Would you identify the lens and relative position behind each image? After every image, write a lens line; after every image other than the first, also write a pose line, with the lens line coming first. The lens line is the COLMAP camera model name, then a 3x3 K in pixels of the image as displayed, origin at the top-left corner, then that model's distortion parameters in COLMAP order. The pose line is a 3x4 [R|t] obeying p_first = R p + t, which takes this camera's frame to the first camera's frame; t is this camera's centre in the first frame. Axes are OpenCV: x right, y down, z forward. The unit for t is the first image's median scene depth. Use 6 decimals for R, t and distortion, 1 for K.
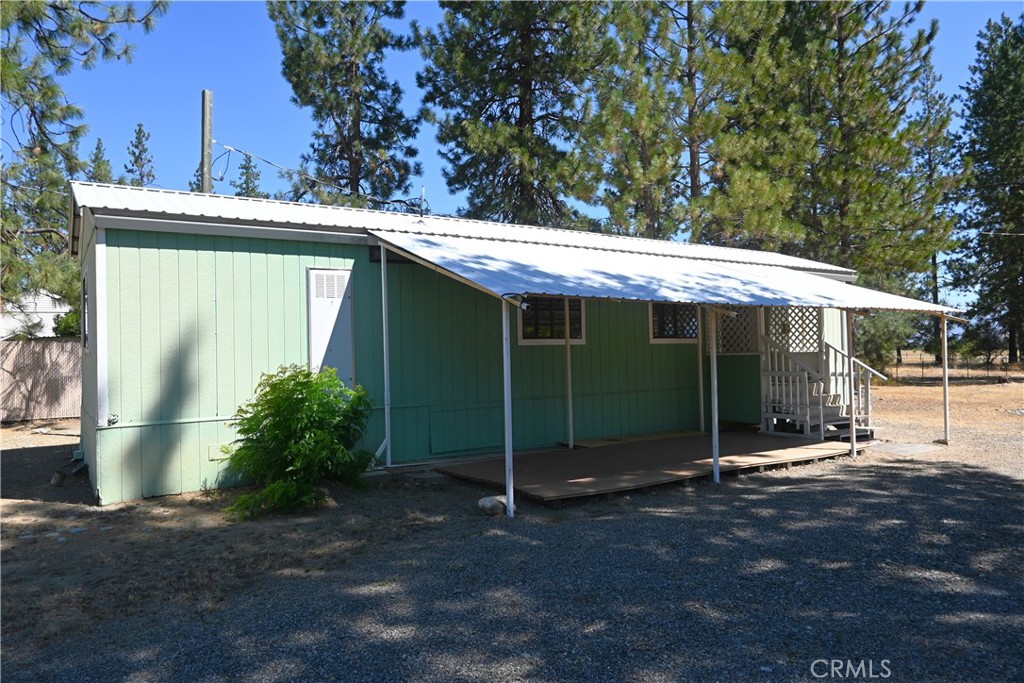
lens RADIAL K [[704.7, 0, 512.0], [0, 704.7, 341.5], [0, 0, 1]] dist [0.004334, -0.000963]
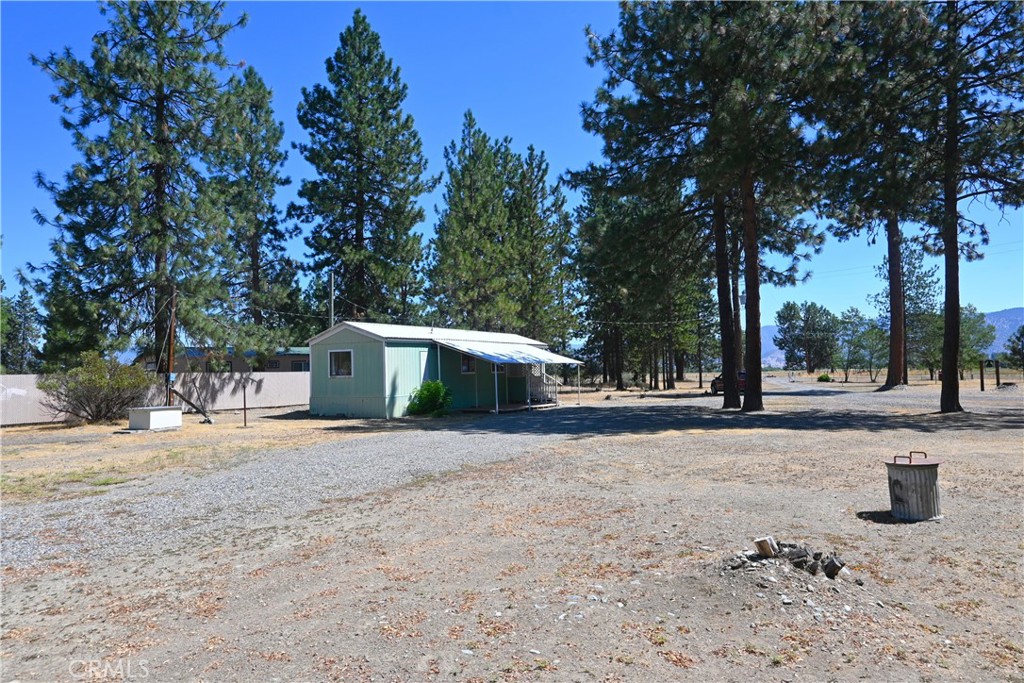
lens RADIAL K [[704.7, 0, 512.0], [0, 704.7, 341.5], [0, 0, 1]] dist [0.004334, -0.000963]
pose [[0.887827, 0.017300, 0.459853, -1.095490], [-0.000256, 0.999312, -0.037101, -0.020167], [-0.460178, 0.032821, 0.887220, -1.654263]]
